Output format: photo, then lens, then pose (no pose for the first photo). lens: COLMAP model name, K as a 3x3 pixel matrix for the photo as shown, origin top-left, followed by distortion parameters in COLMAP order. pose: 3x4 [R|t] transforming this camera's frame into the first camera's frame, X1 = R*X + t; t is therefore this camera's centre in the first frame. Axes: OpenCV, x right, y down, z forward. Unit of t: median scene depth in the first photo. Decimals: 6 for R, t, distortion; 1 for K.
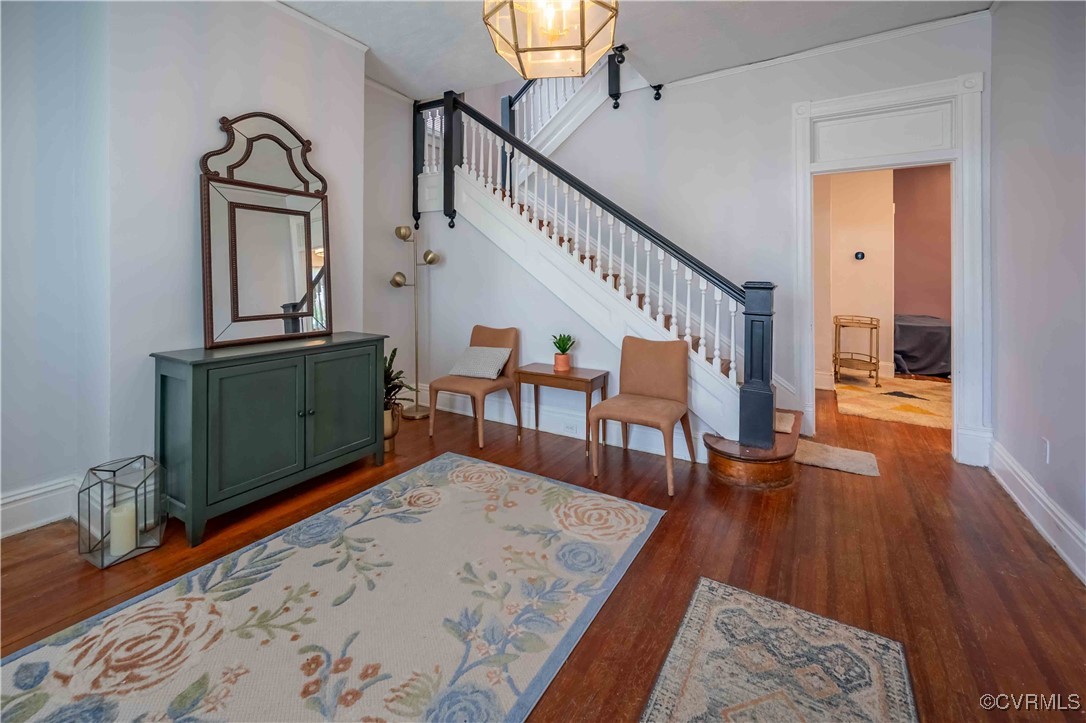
lens RADIAL K [[456.2, 0, 540.1], [0, 456.2, 274.3], [0, 0, 1]] dist [-0.001857, -0.000463]
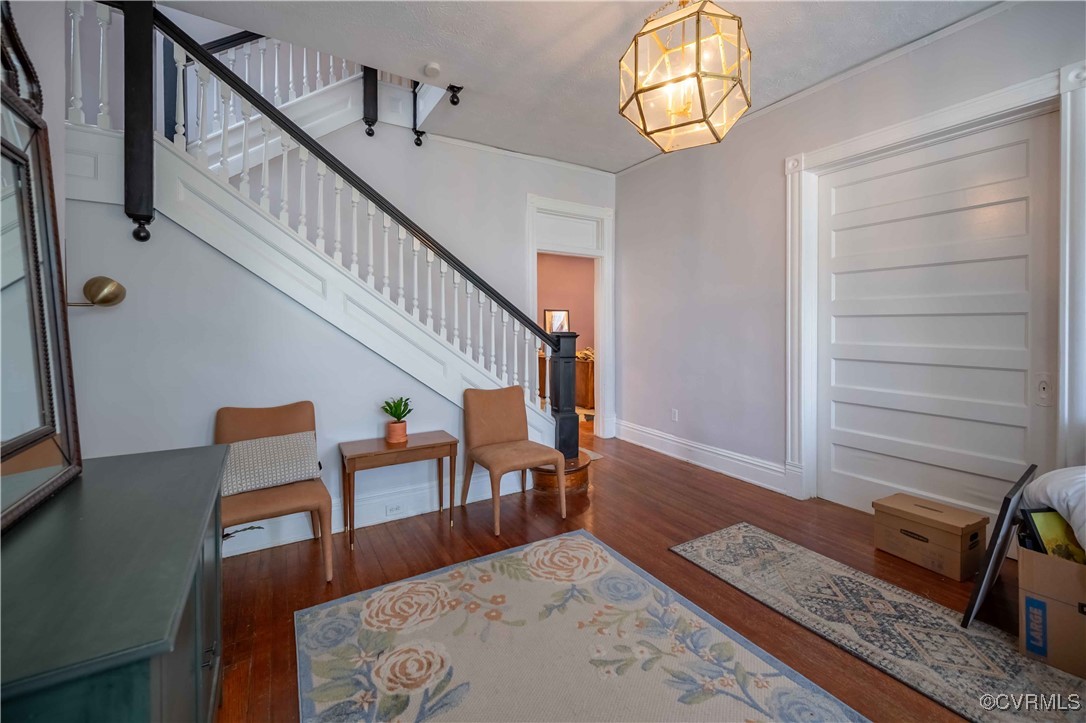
lens RADIAL K [[439.7, 0, 538.8], [0, 439.7, 328.7], [0, 0, 1]] dist [-0.000088, -0.000139]
pose [[0.463601, -0.003432, 0.886037, -0.731558], [-0.001285, 0.999989, 0.004545, 0.002004], [-0.886043, -0.003245, 0.463592, 0.549665]]
